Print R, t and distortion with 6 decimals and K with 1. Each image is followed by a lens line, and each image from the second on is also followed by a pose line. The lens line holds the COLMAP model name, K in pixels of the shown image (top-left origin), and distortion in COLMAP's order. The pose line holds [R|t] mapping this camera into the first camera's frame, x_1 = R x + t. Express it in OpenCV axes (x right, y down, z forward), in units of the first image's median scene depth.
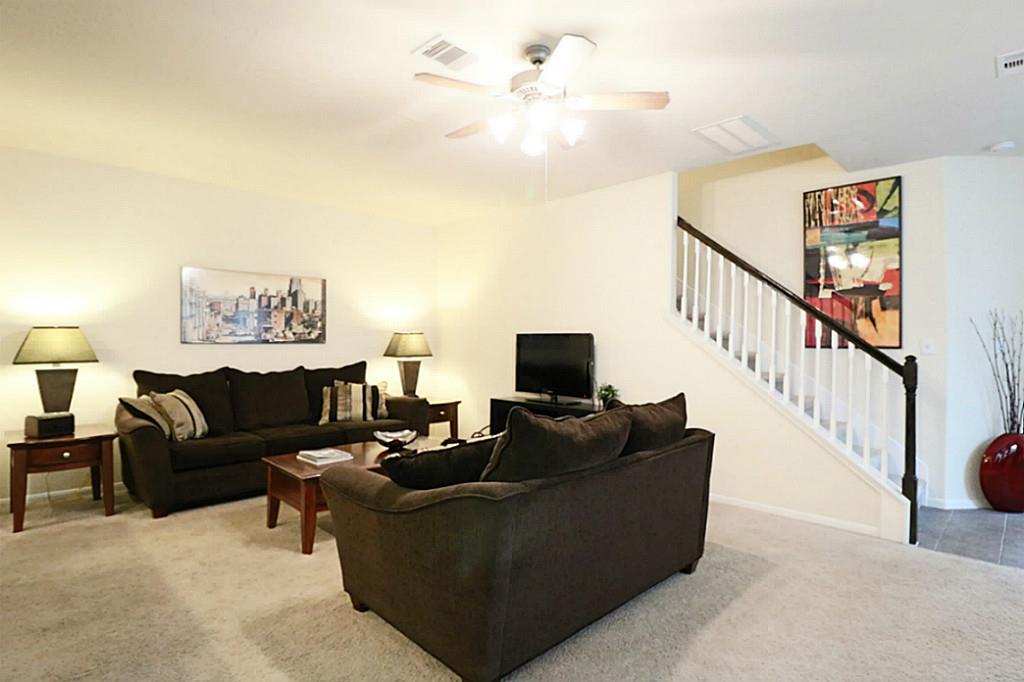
lens RADIAL K [[532.5, 0, 510.7], [0, 532.5, 339.4], [0, 0, 1]] dist [0.000344, -0.013234]
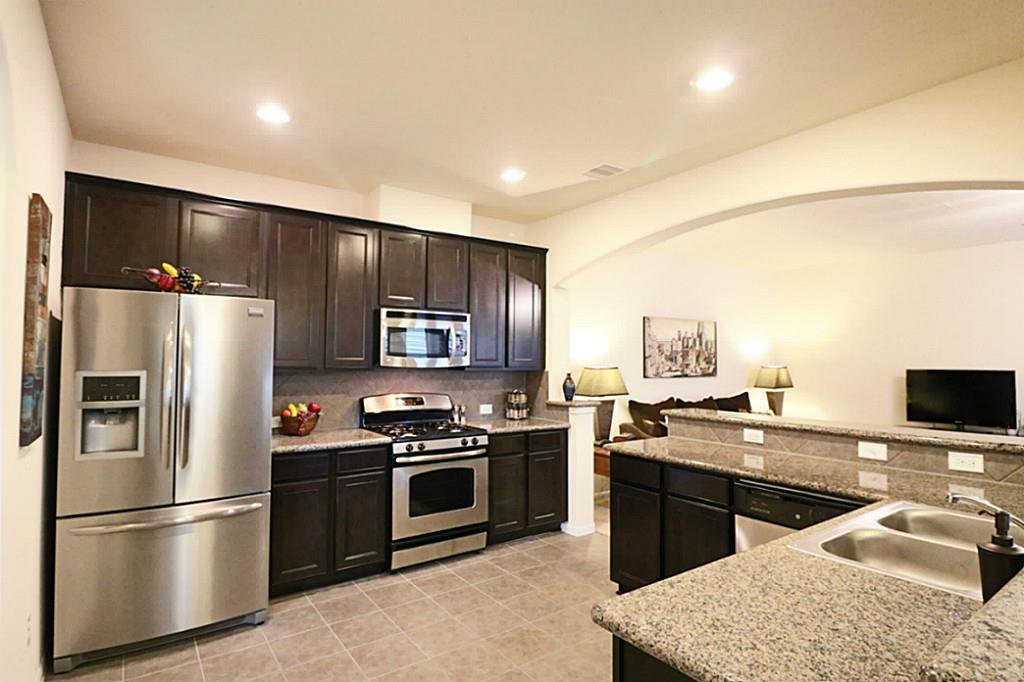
lens RADIAL K [[532.5, 0, 507.6], [0, 532.5, 343.2], [0, 0, 1]] dist [0.000344, -0.013234]
pose [[0.985411, -0.003413, -0.170155, -0.697712], [-0.001358, 0.999609, -0.027918, -0.037870], [0.170184, 0.027742, 0.985022, -0.274772]]
